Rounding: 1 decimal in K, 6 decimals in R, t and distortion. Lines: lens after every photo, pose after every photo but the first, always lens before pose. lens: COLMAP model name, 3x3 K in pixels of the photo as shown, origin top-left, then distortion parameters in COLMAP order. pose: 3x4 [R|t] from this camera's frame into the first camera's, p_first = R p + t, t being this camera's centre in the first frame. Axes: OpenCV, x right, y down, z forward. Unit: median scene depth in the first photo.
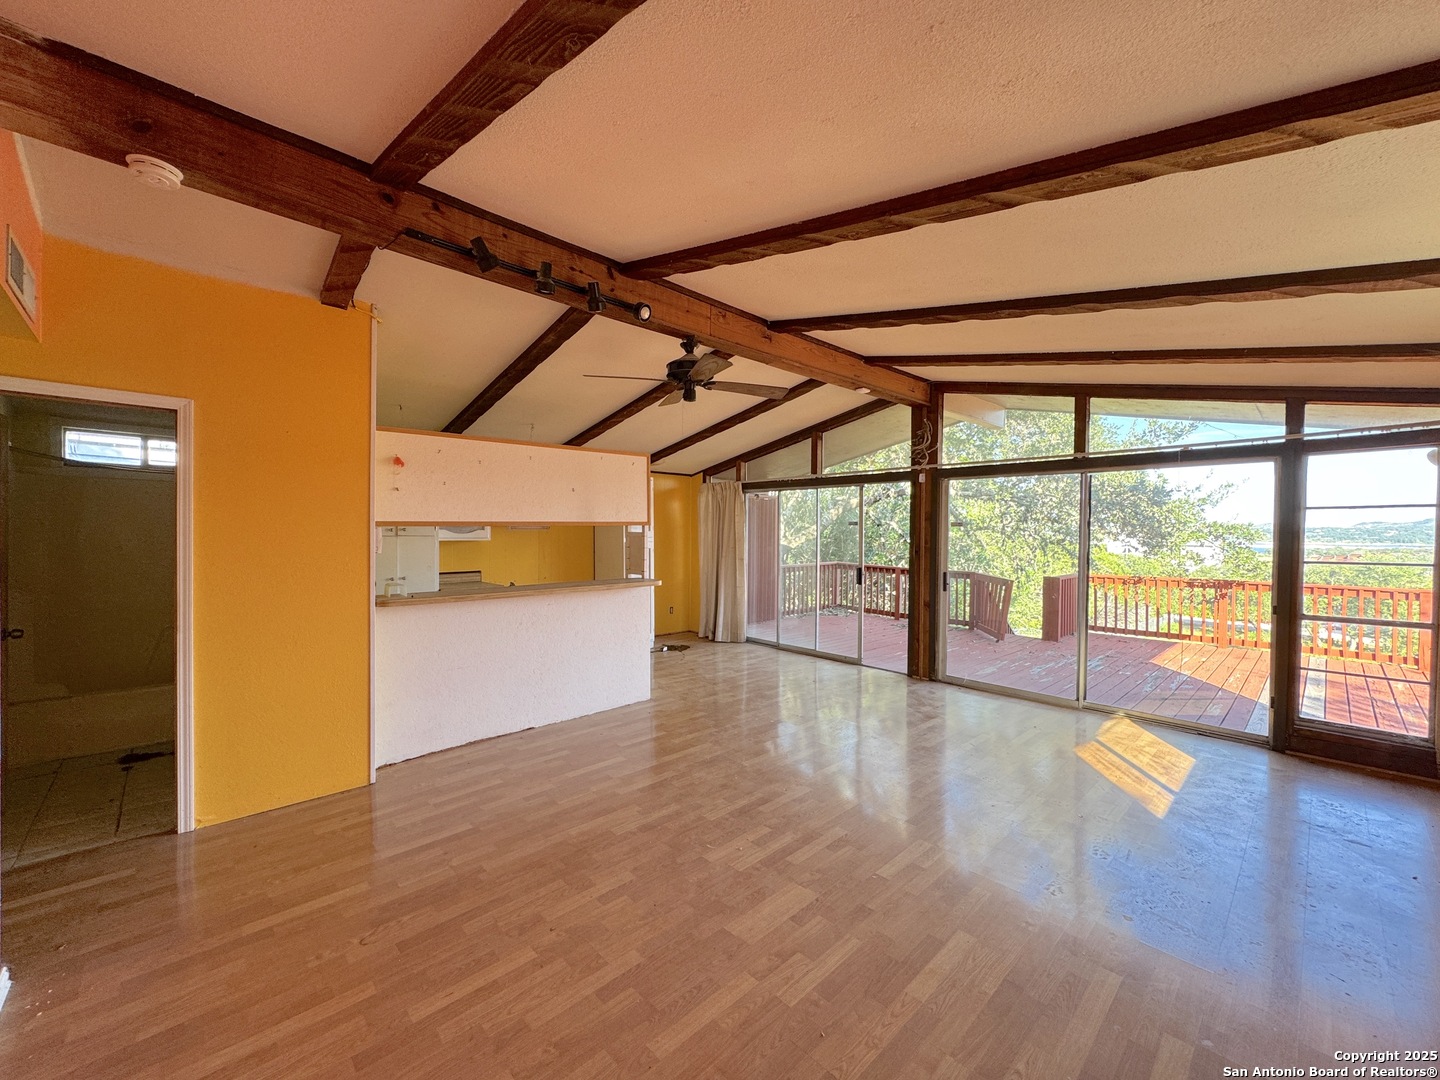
lens RADIAL K [[573.8, 0, 720.0], [0, 573.8, 540.0], [0, 0, 1]] dist [-0.003386, 0.001281]
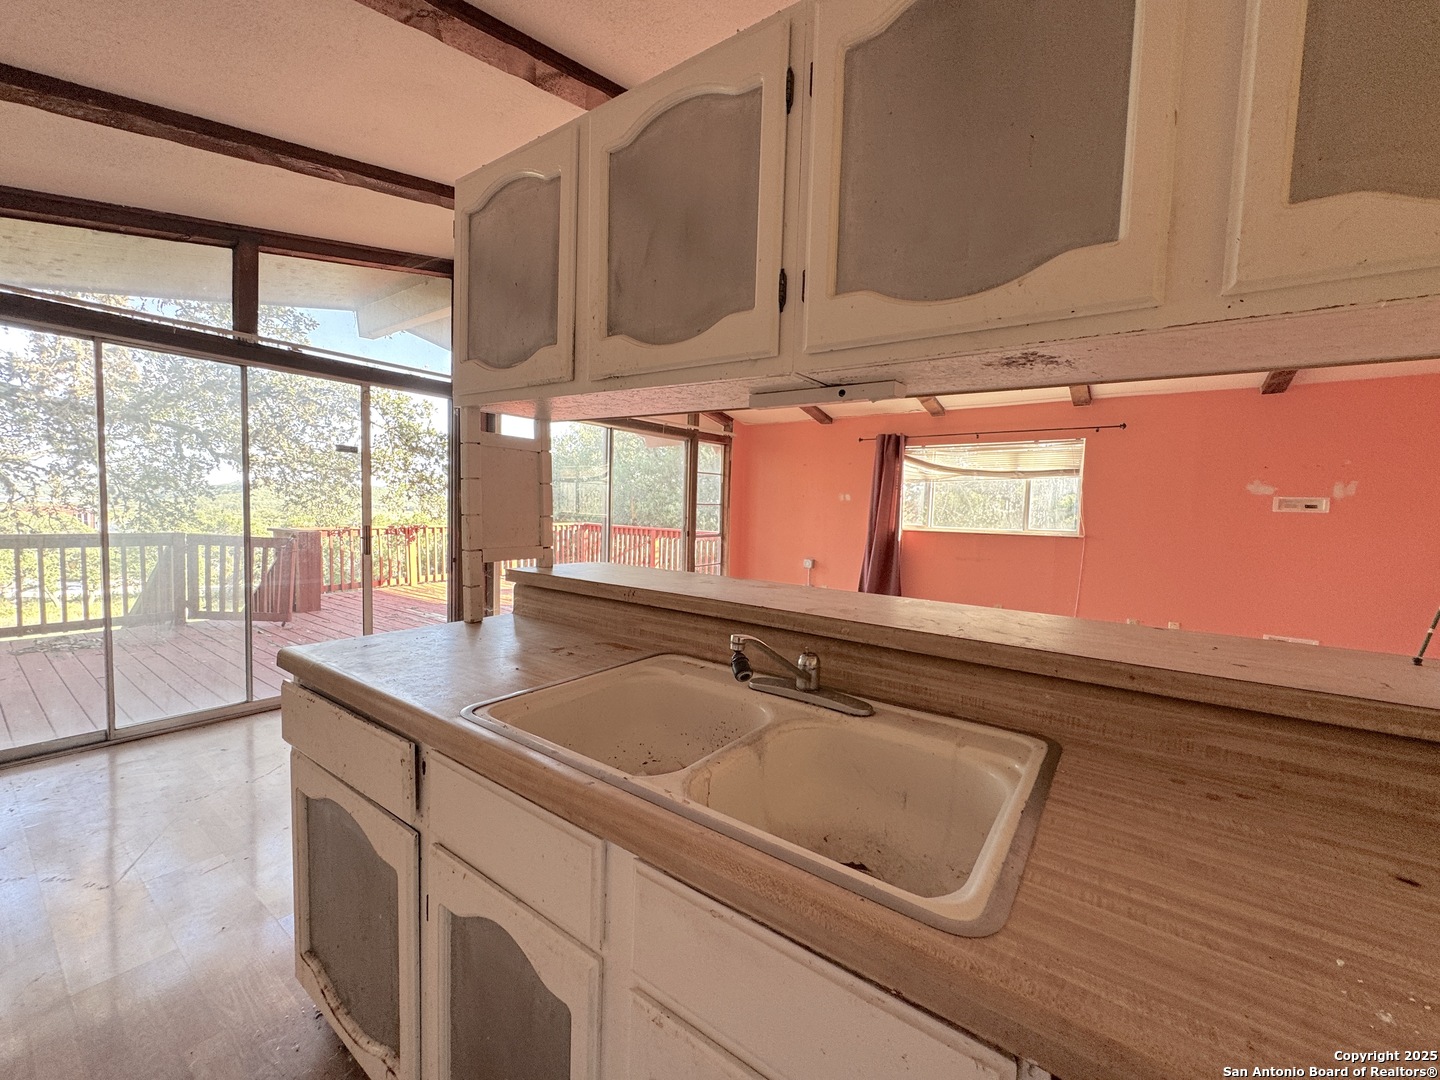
lens RADIAL K [[573.8, 0, 720.0], [0, 573.8, 540.0], [0, 0, 1]] dist [-0.003386, 0.001281]
pose [[-0.180667, -0.071092, 0.980972, -0.514104], [-0.013359, 0.997470, 0.069828, 0.020707], [-0.983454, -0.000489, -0.181160, 0.957588]]
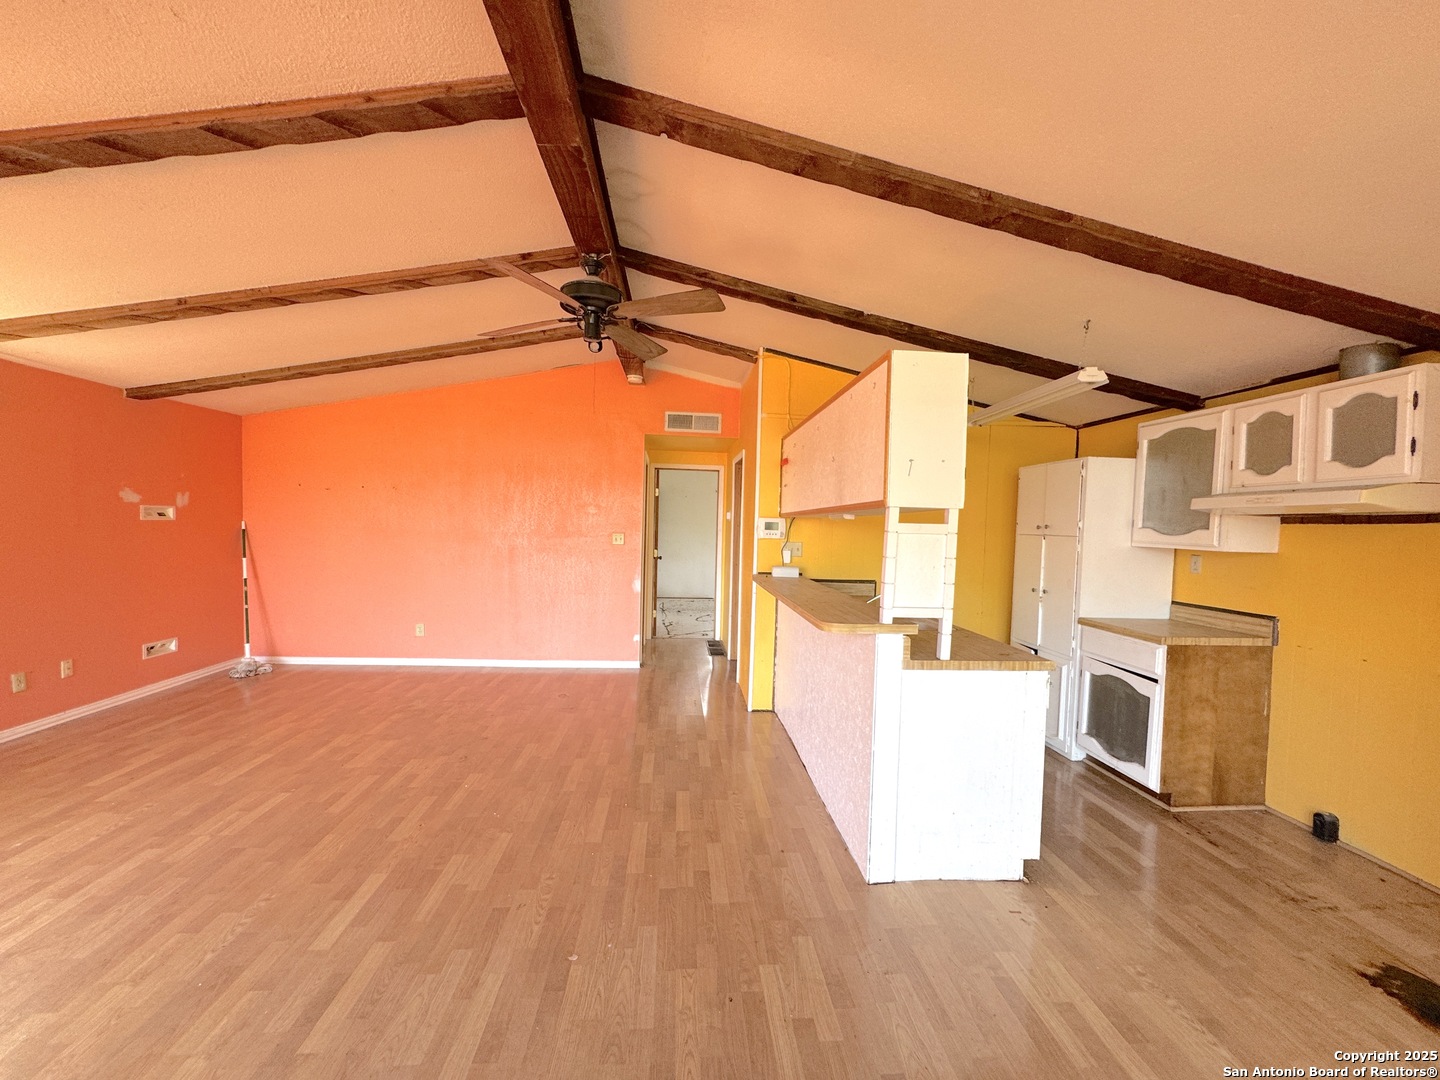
lens RADIAL K [[573.8, 0, 720.0], [0, 573.8, 540.0], [0, 0, 1]] dist [-0.003386, 0.001281]
pose [[-0.630529, -0.003070, -0.776160, 0.312038], [-0.044440, 0.998495, 0.032152, -0.008639], [0.774893, 0.054766, -0.629716, 1.183682]]
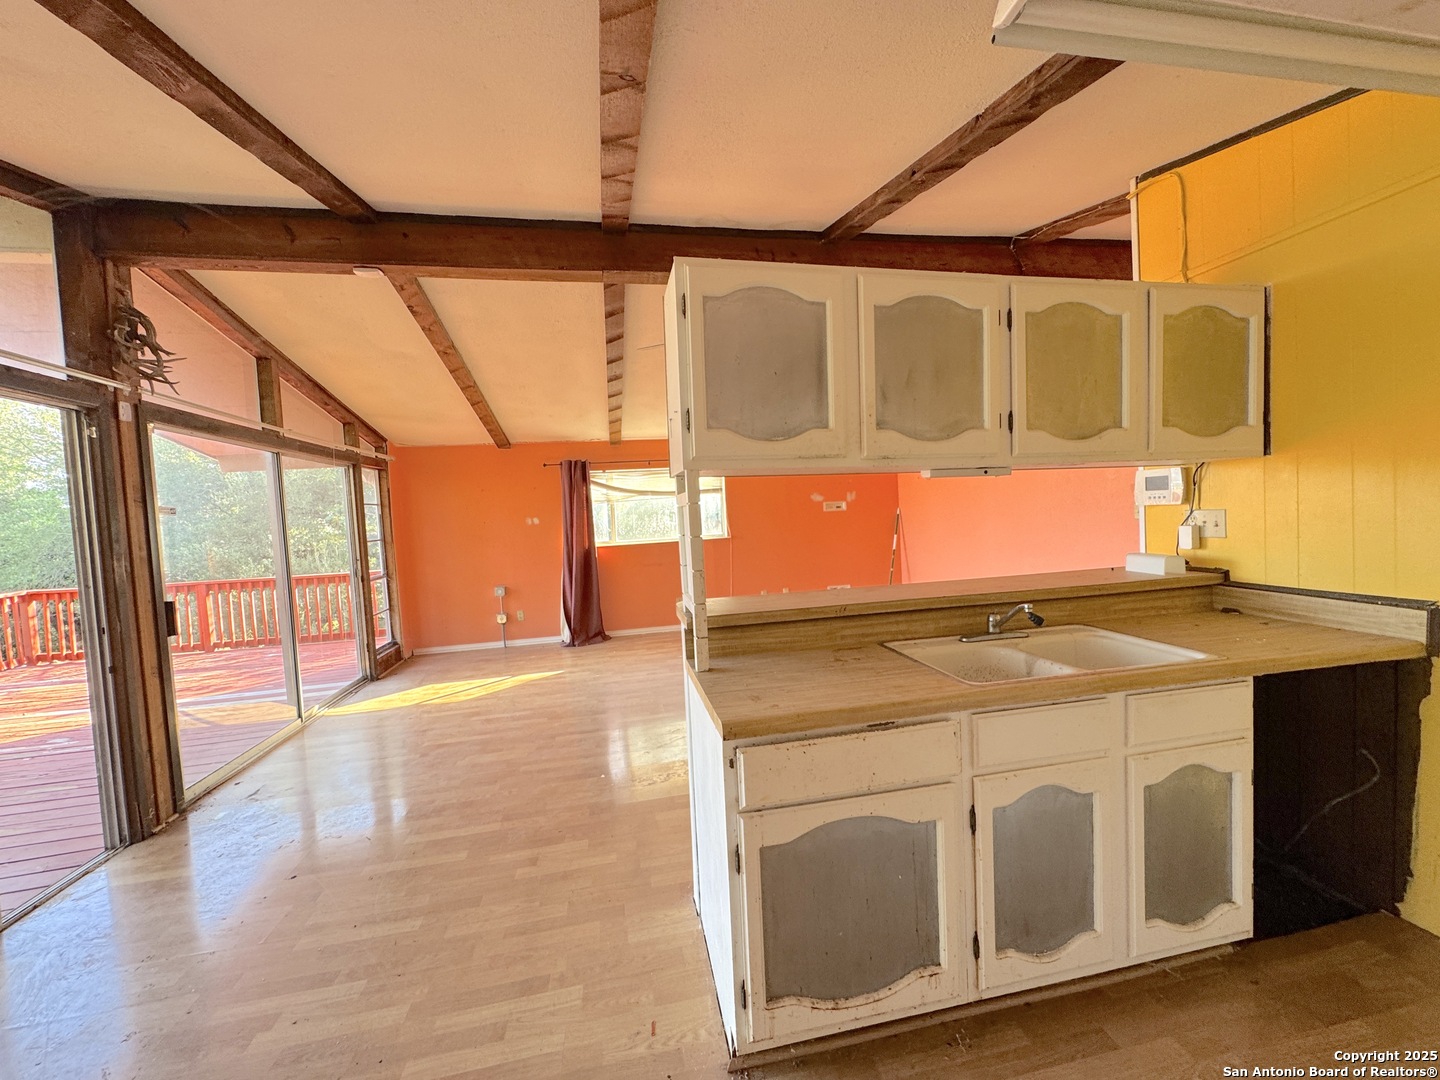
lens RADIAL K [[573.8, 0, 720.0], [0, 573.8, 540.0], [0, 0, 1]] dist [-0.003386, 0.001281]
pose [[-0.839989, 0.008734, 0.542533, -0.366694], [0.052843, 0.996434, 0.065775, -0.009161], [-0.540025, 0.083919, -0.837455, 1.319330]]
